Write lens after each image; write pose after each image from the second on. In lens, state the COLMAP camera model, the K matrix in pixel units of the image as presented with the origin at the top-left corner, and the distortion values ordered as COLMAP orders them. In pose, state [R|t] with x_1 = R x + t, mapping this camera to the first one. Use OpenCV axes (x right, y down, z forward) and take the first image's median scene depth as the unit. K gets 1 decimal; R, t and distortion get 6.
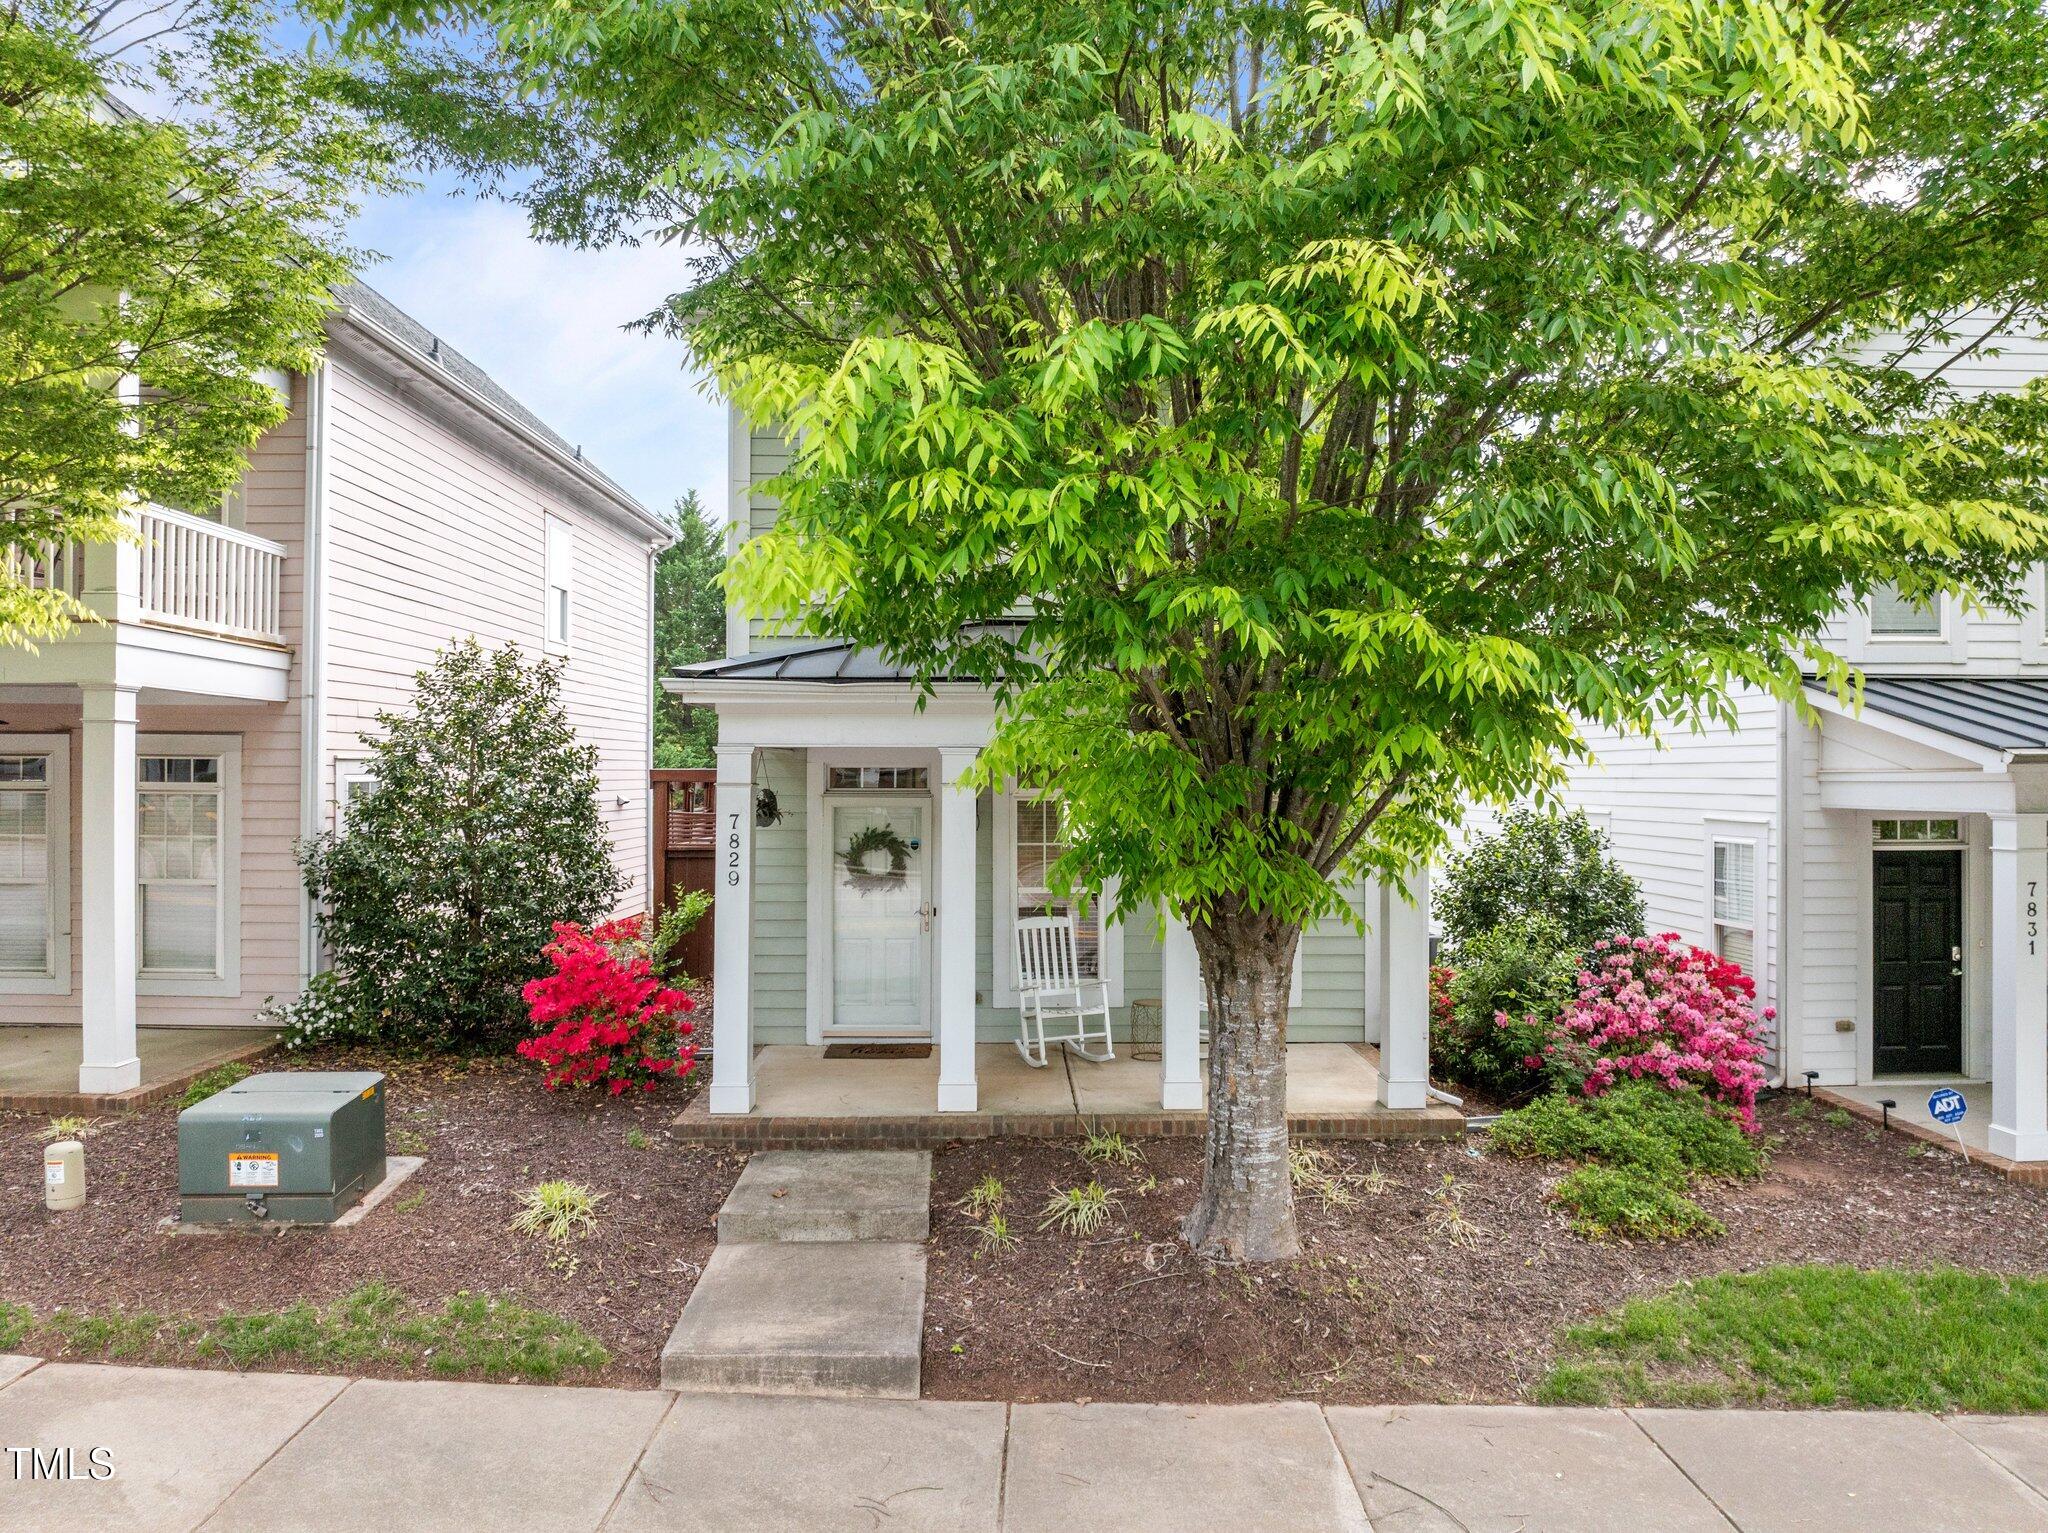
lens RADIAL K [[1435.9, 0, 1043.7], [0, 1435.9, 765.9], [0, 0, 1]] dist [-0.043661, -0.008314]
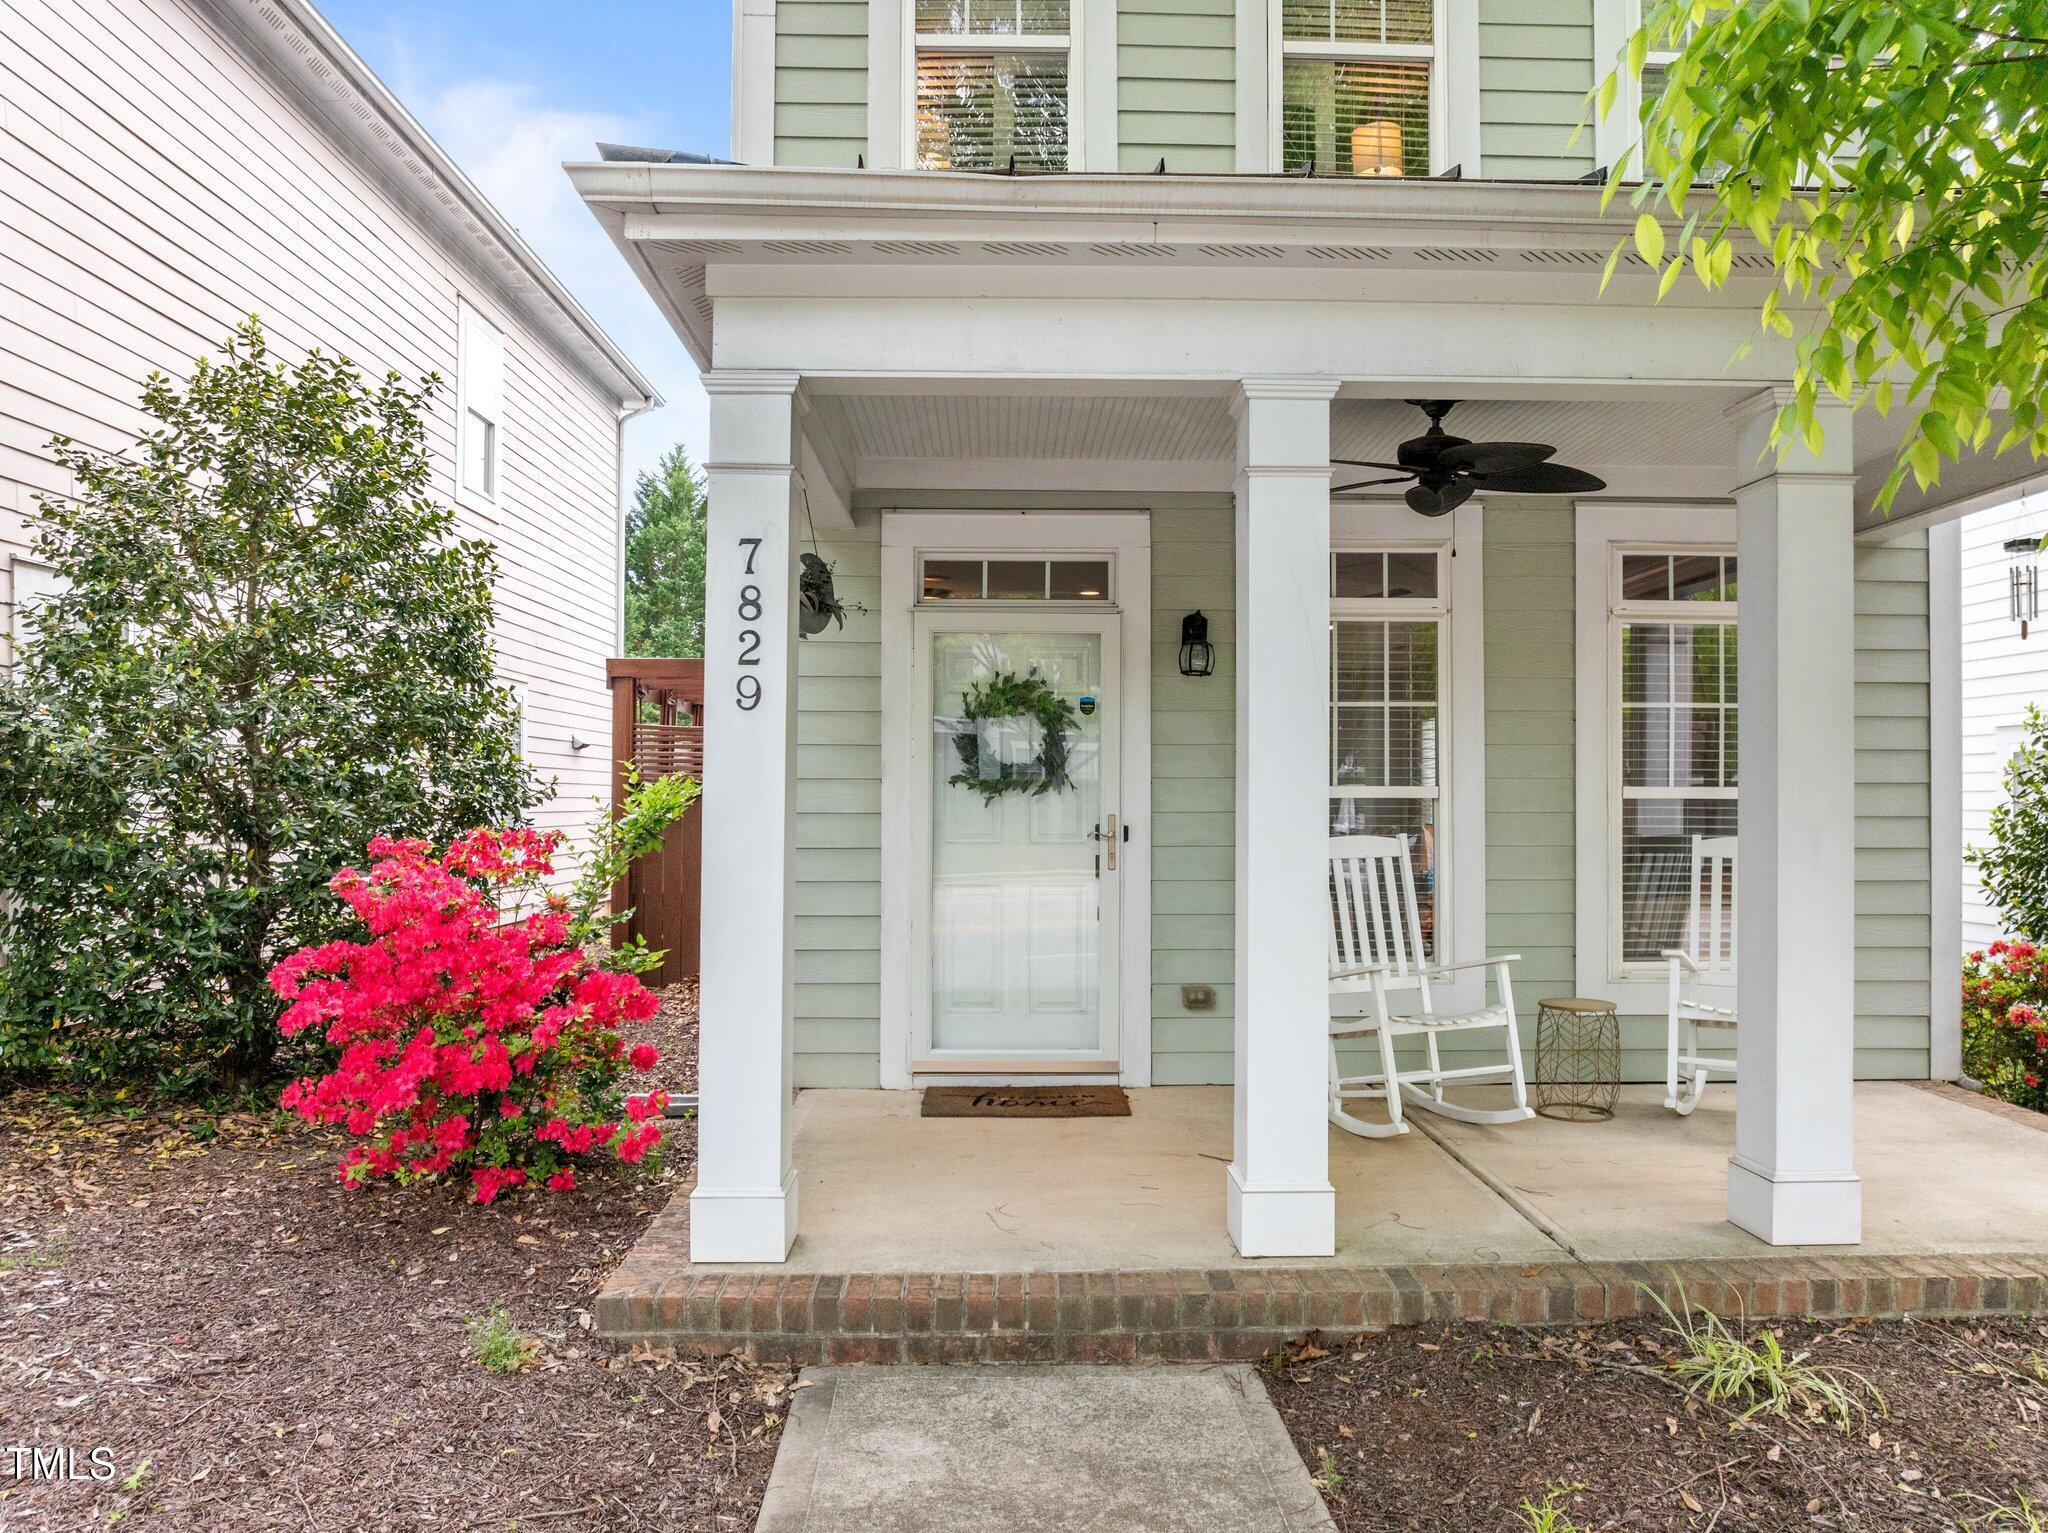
lens RADIAL K [[1453.5, 0, 1033.8], [0, 1453.5, 774.0], [0, 0, 1]] dist [-0.047201, 0.011574]
pose [[0.999995, -0.000130, -0.003000, -0.135101], [0.000092, 0.999922, -0.012467, 0.108896], [0.003001, 0.012467, 0.999918, 0.590120]]
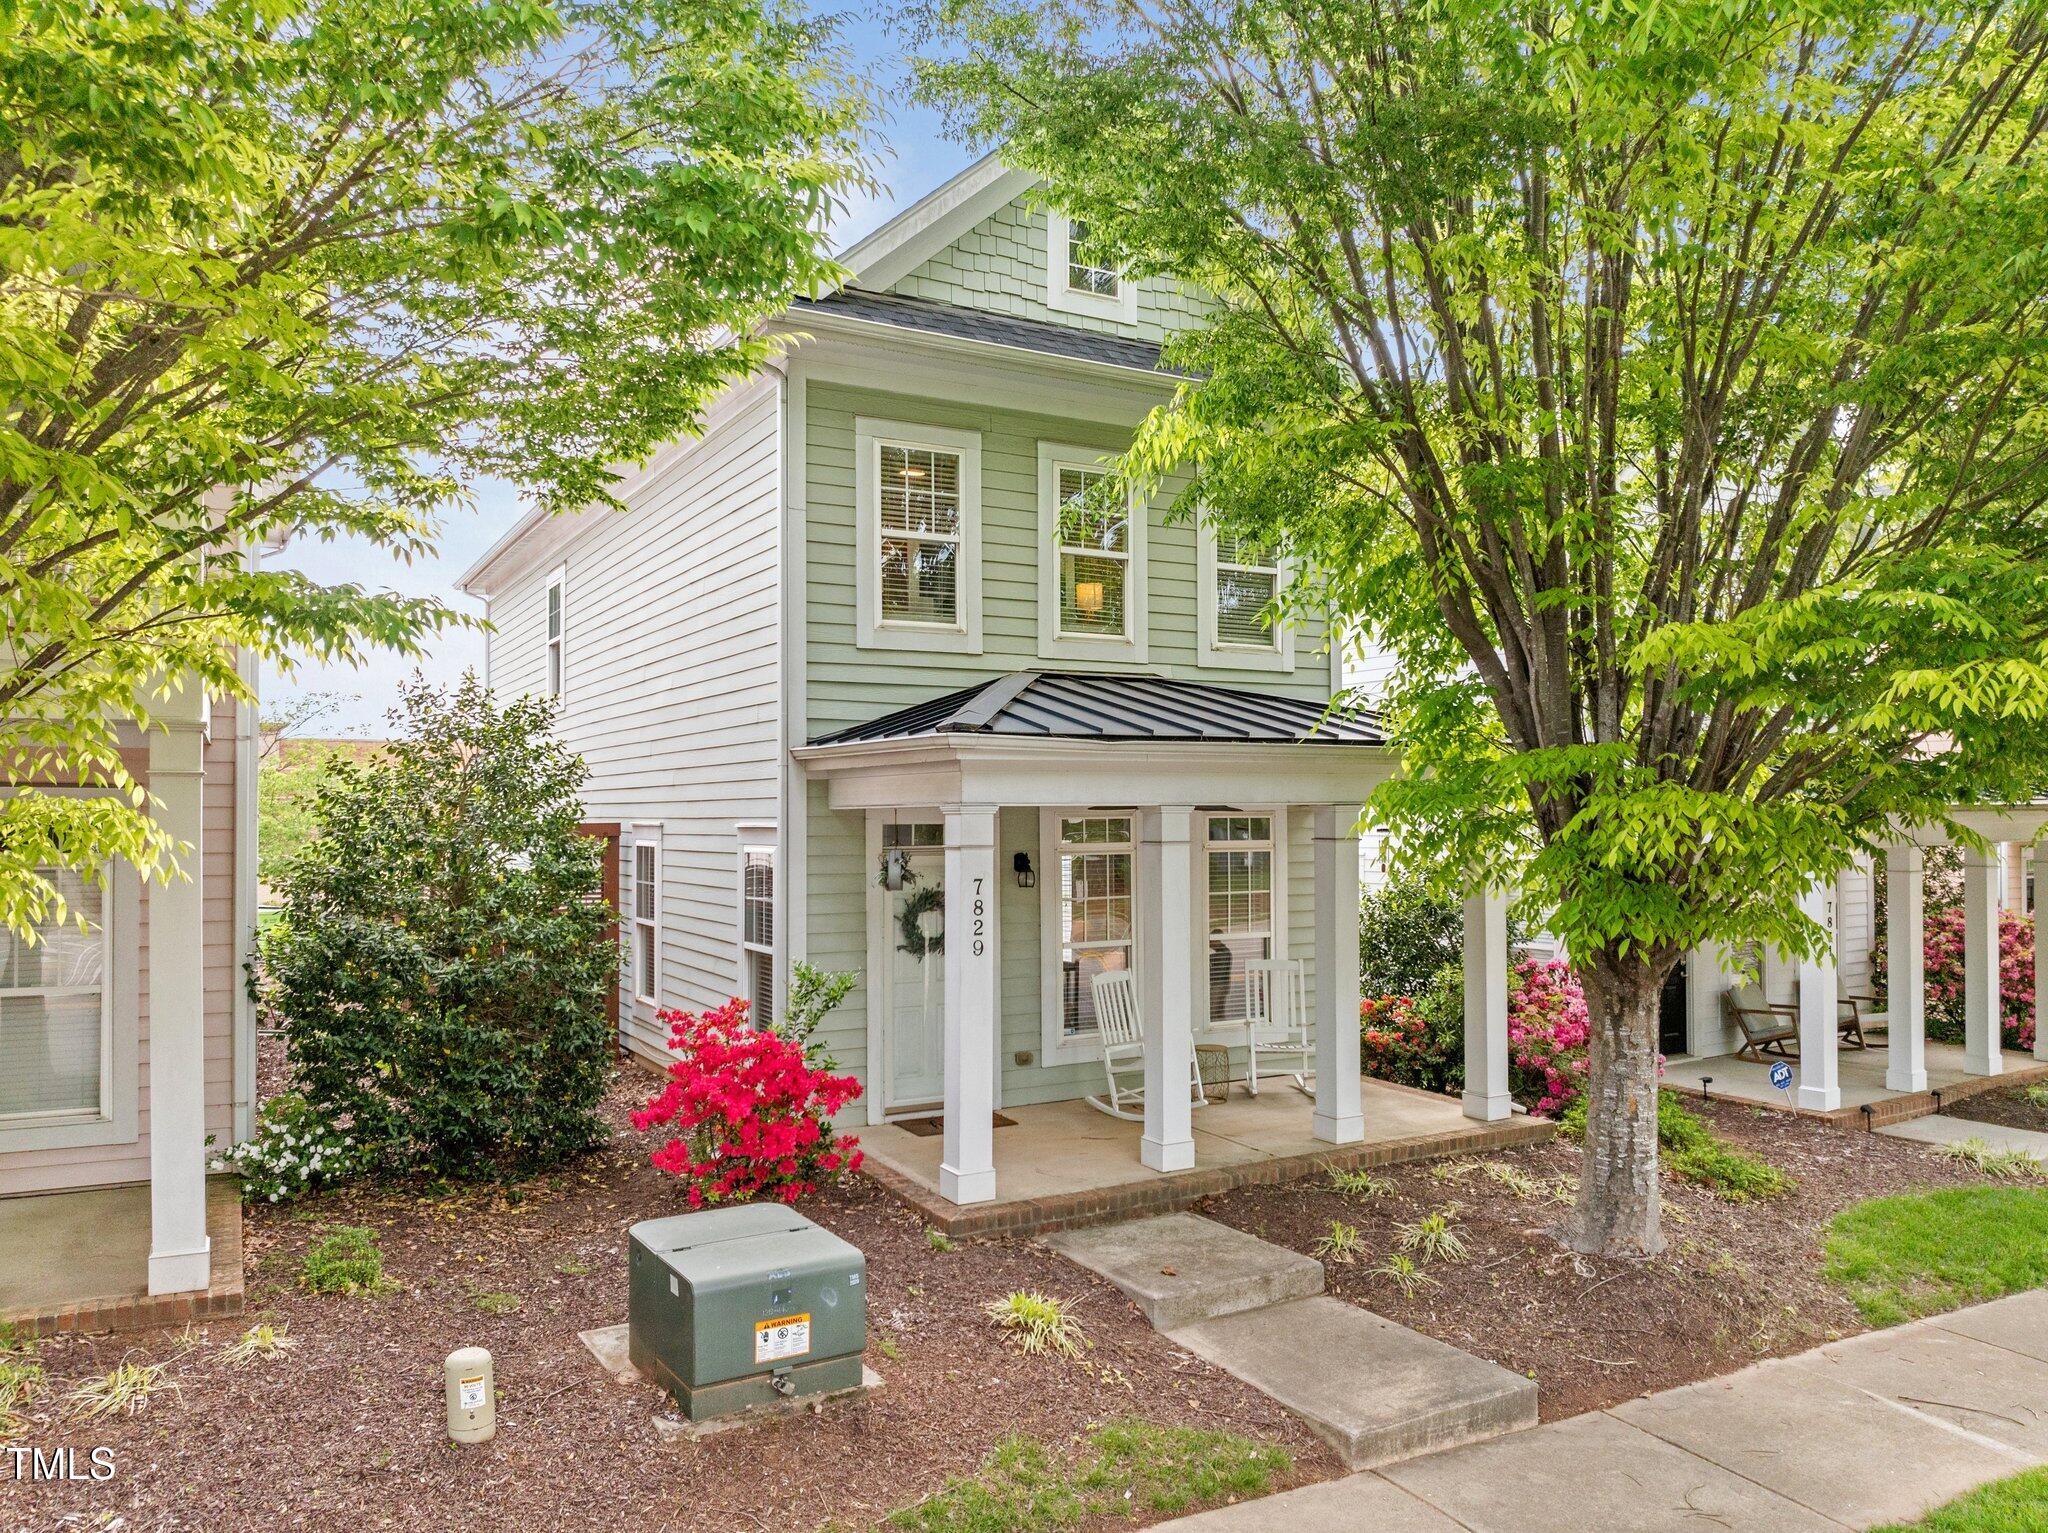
lens RADIAL K [[1465.5, 0, 1016.1], [0, 1465.5, 756.5], [0, 0, 1]] dist [-0.038374, -0.001471]
pose [[0.885334, 0.009487, 0.464859, -0.652037], [0.004160, 0.999590, -0.028322, -0.020054], [-0.464937, 0.027008, 0.884932, 0.141738]]
